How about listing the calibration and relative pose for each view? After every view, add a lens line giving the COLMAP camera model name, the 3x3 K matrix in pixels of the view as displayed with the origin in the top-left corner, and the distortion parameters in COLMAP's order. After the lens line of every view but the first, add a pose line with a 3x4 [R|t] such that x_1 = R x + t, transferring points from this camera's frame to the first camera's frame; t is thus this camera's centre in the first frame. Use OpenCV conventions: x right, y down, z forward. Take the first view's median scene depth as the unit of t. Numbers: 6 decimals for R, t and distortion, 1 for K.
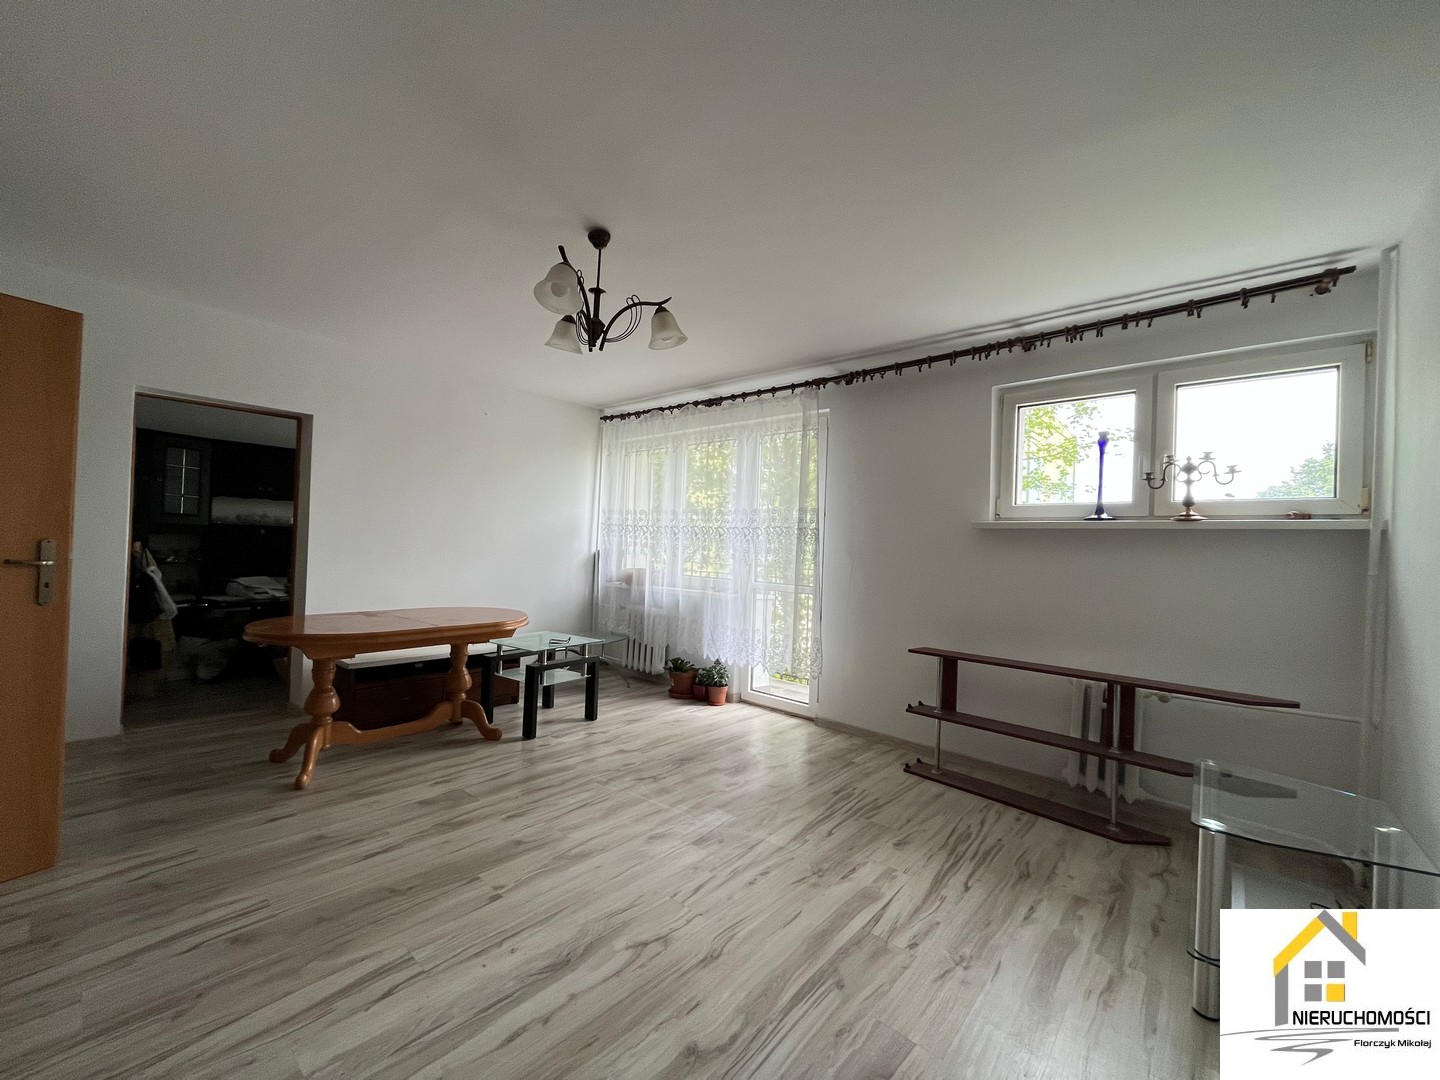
lens RADIAL K [[579.0, 0, 720.1], [0, 579.0, 541.5], [0, 0, 1]] dist [-0.002143, 0.001347]
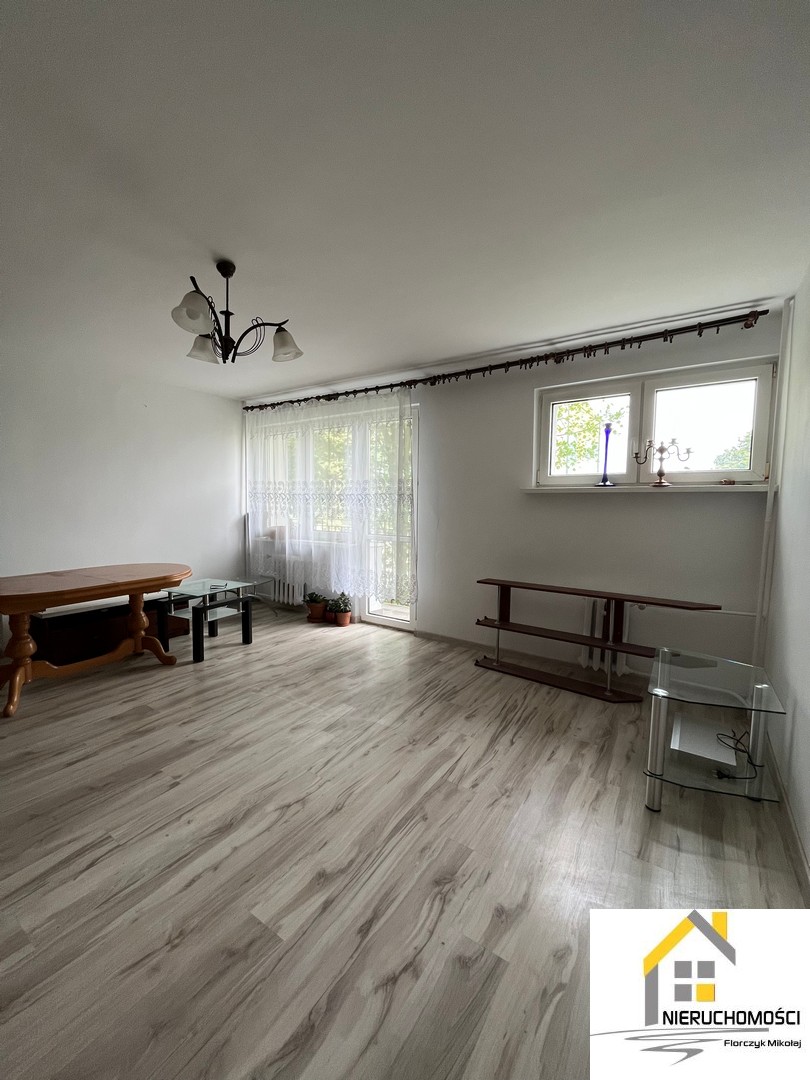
lens RADIAL K [[434.3, 0, 403.4], [0, 434.3, 536.8], [0, 0, 1]] dist [-0.002143, 0.001347]
pose [[0.991561, -0.037687, 0.124046, 0.026906], [0.026140, 0.995283, 0.093430, -0.029139], [-0.126982, -0.089399, 0.987868, -0.010371]]
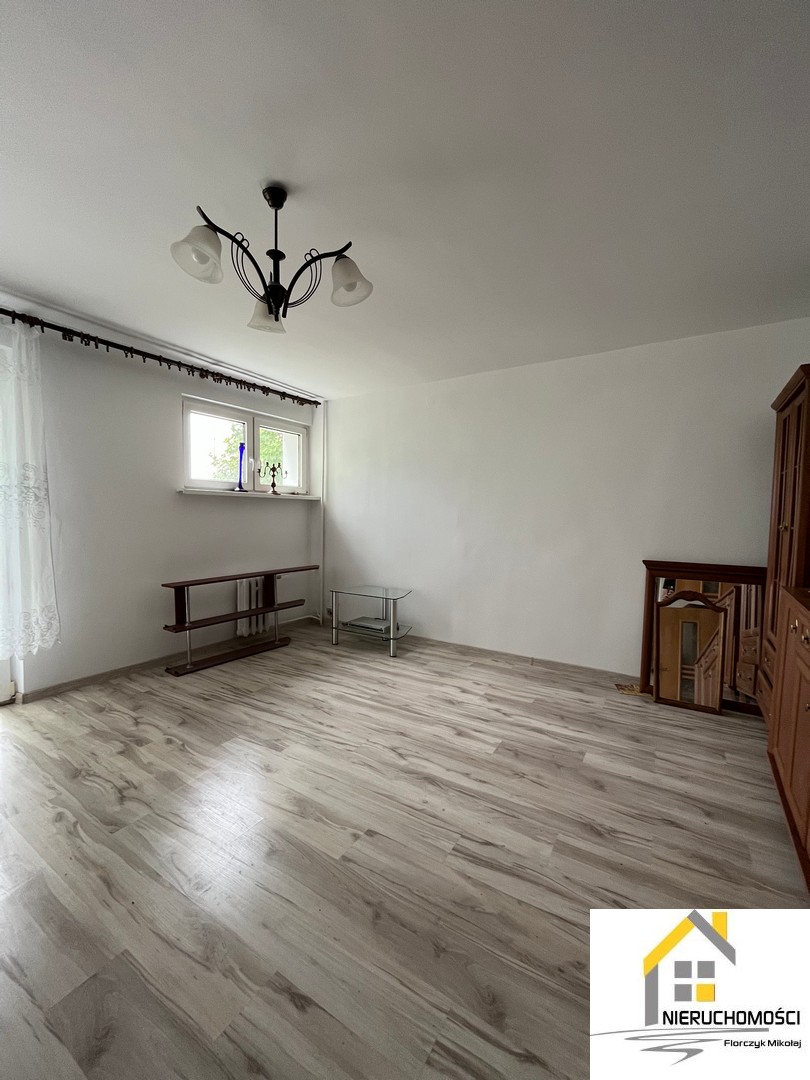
lens RADIAL K [[434.3, 0, 402.1], [0, 434.3, 534.3], [0, 0, 1]] dist [-0.002143, 0.001347]
pose [[-0.158166, -0.084995, 0.983748, -0.884107], [-0.030294, 0.996237, 0.081203, -0.032645], [-0.986948, -0.016958, -0.160146, 0.805241]]
